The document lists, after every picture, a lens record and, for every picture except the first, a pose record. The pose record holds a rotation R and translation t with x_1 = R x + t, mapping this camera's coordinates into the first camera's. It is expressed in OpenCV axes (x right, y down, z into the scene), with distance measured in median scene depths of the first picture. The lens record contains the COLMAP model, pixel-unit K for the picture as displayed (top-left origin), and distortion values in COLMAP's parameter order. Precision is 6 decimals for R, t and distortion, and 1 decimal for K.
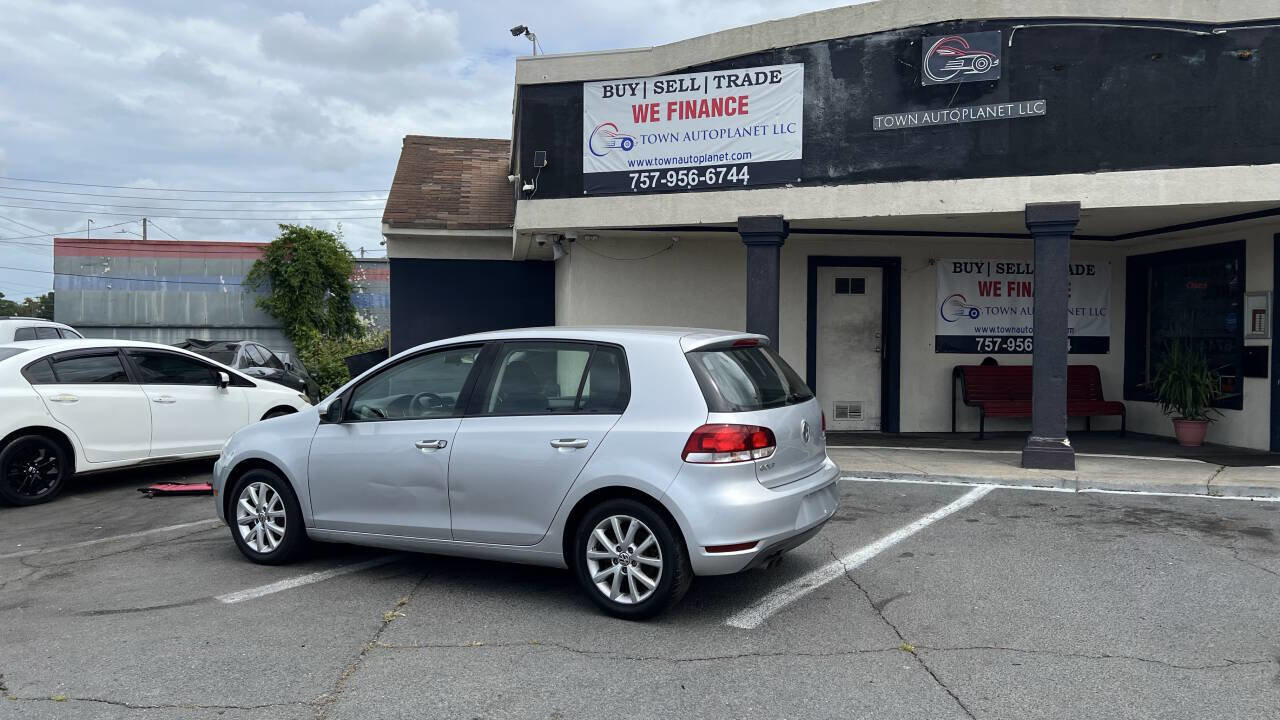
lens RADIAL K [[956.3, 0, 646.2], [0, 956.3, 363.3], [0, 0, 1]] dist [0.104984, -0.164212]
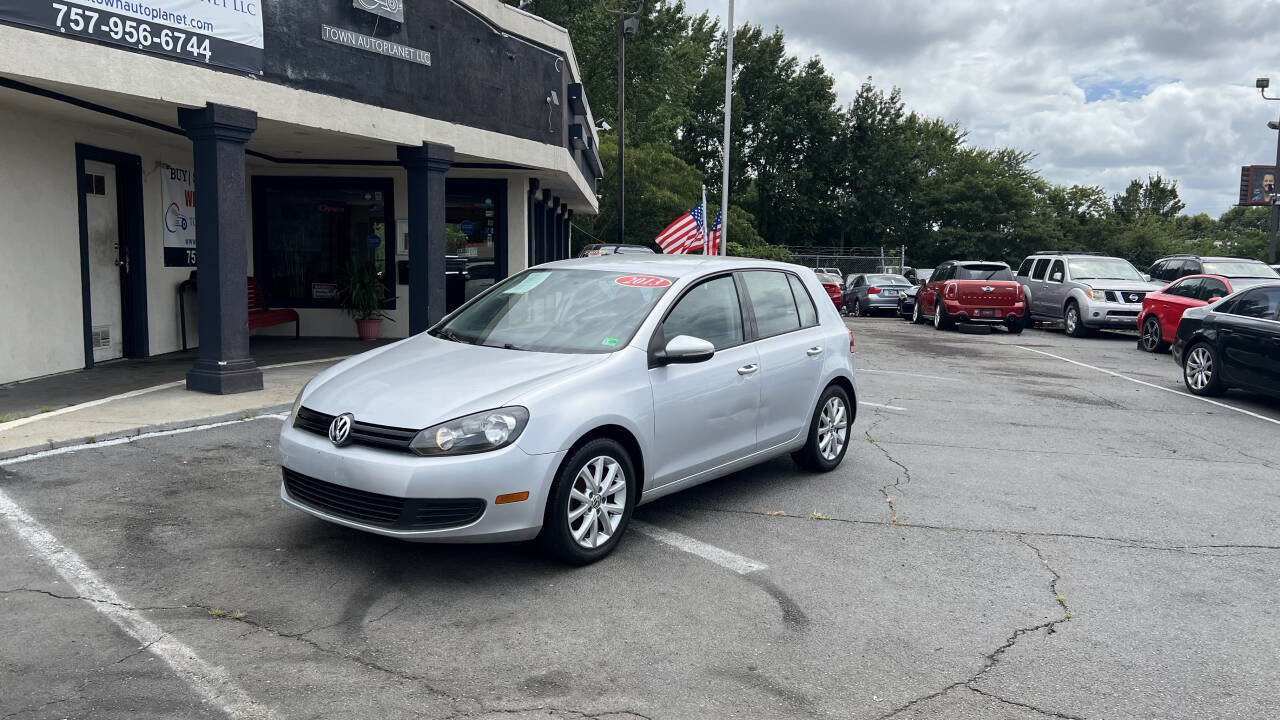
lens RADIAL K [[968.9, 0, 644.8], [0, 968.9, 354.9], [0, 0, 1]] dist [0.044840, -0.044826]
pose [[0.141200, -0.097536, 0.985165, -0.671919], [0.006543, 0.995205, 0.097593, -0.017968], [-0.989959, -0.007334, 0.141161, 0.507344]]
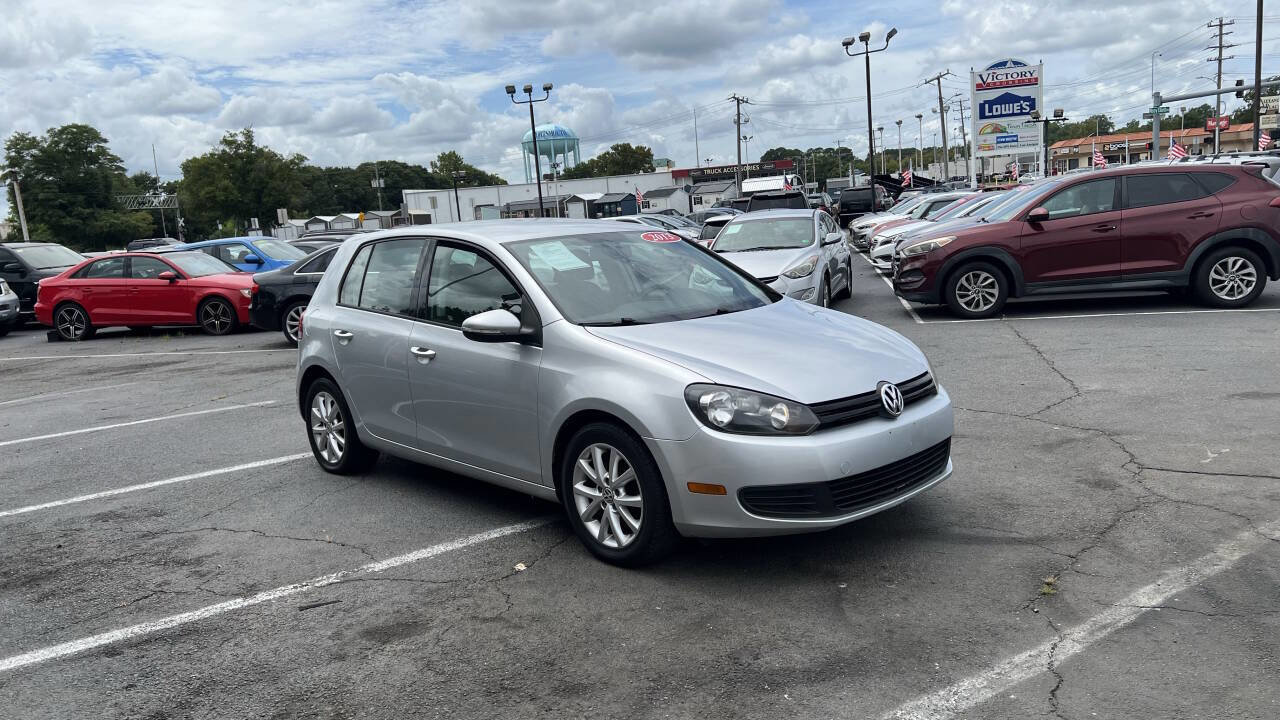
lens RADIAL K [[961.9, 0, 653.0], [0, 961.9, 353.6], [0, 0, 1]] dist [0.045971, -0.045446]
pose [[-0.951902, 0.022707, 0.305559, -0.293167], [0.080426, 0.980800, 0.177662, -0.038412], [-0.295658, 0.193692, -0.935452, 1.090750]]
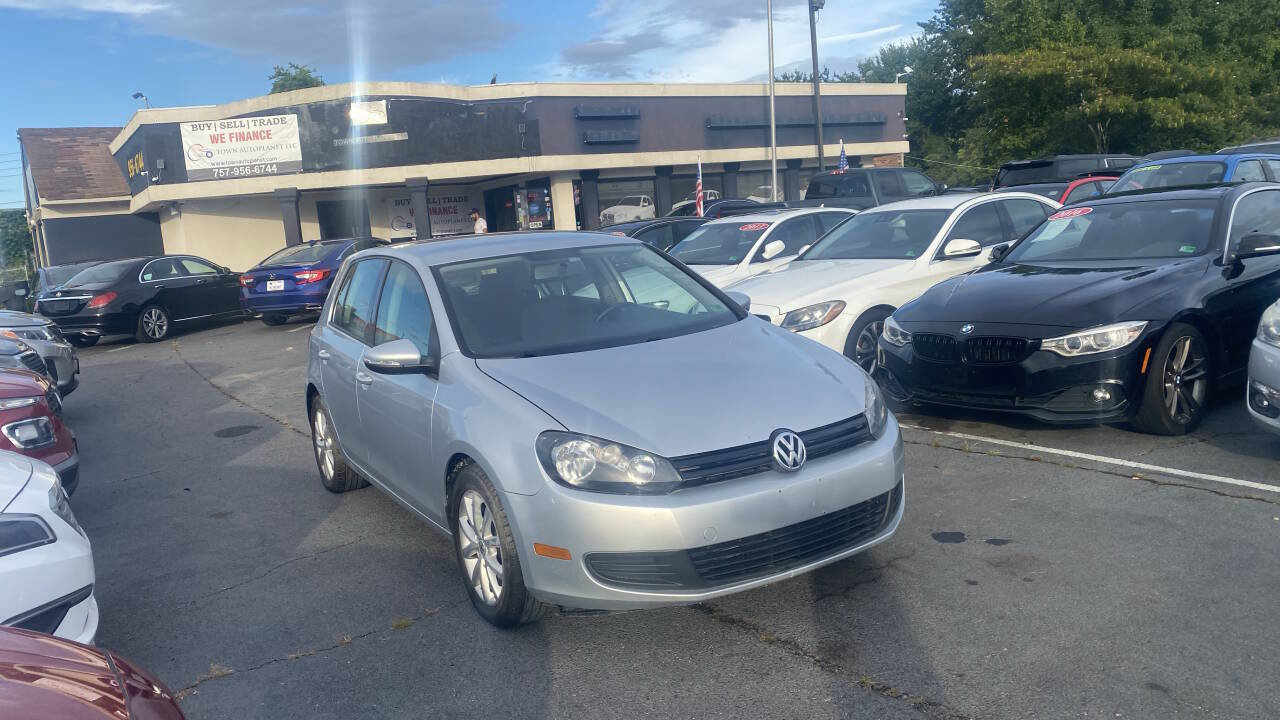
lens RADIAL K [[966.1, 0, 631.1], [0, 966.1, 347.0], [0, 0, 1]] dist [0.050028, -0.054200]
pose [[0.922354, -0.130816, 0.363525, -0.000322], [0.100808, 0.989825, 0.100418, 0.047607], [-0.372962, -0.055975, 0.926157, -1.205226]]
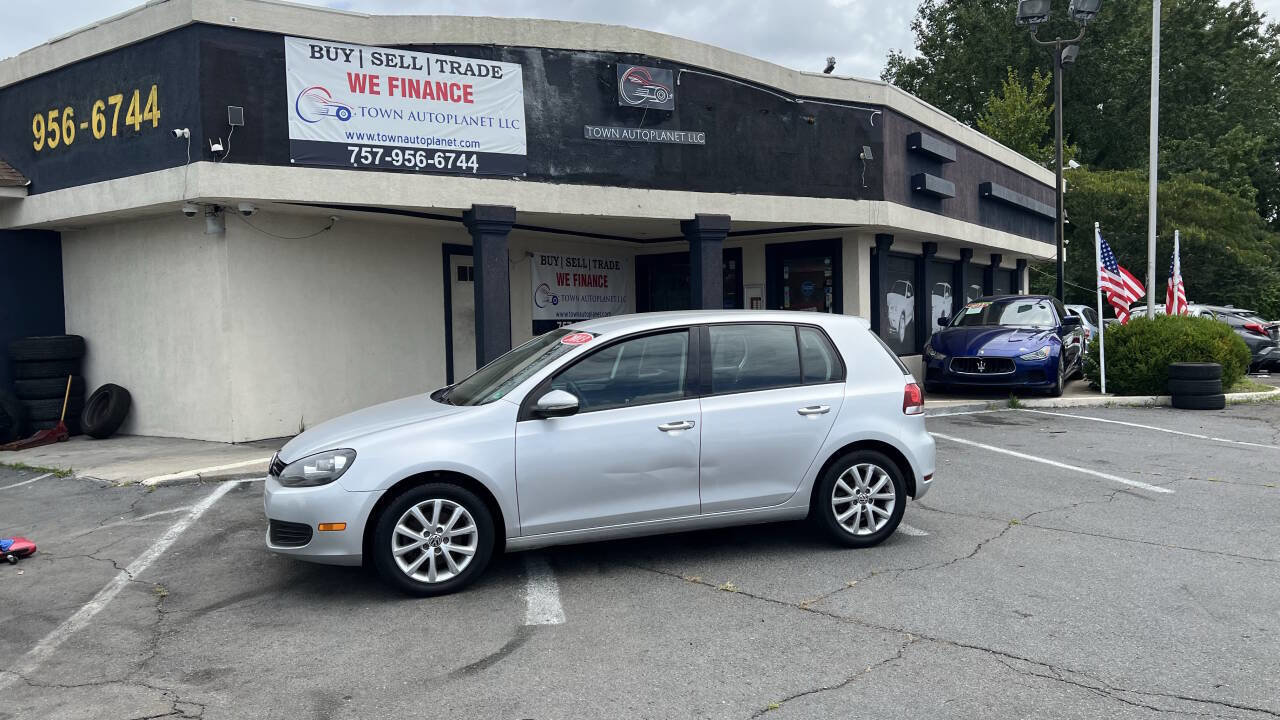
lens RADIAL K [[962.1, 0, 640.0], [0, 962.1, 360.0], [0, 0, 1]] dist [0.061952, -0.075026]
pose [[0.683047, -0.046043, 0.728922, -0.523013], [0.039735, 0.998876, 0.025861, -0.007476], [-0.729293, 0.011299, 0.684108, 0.172569]]
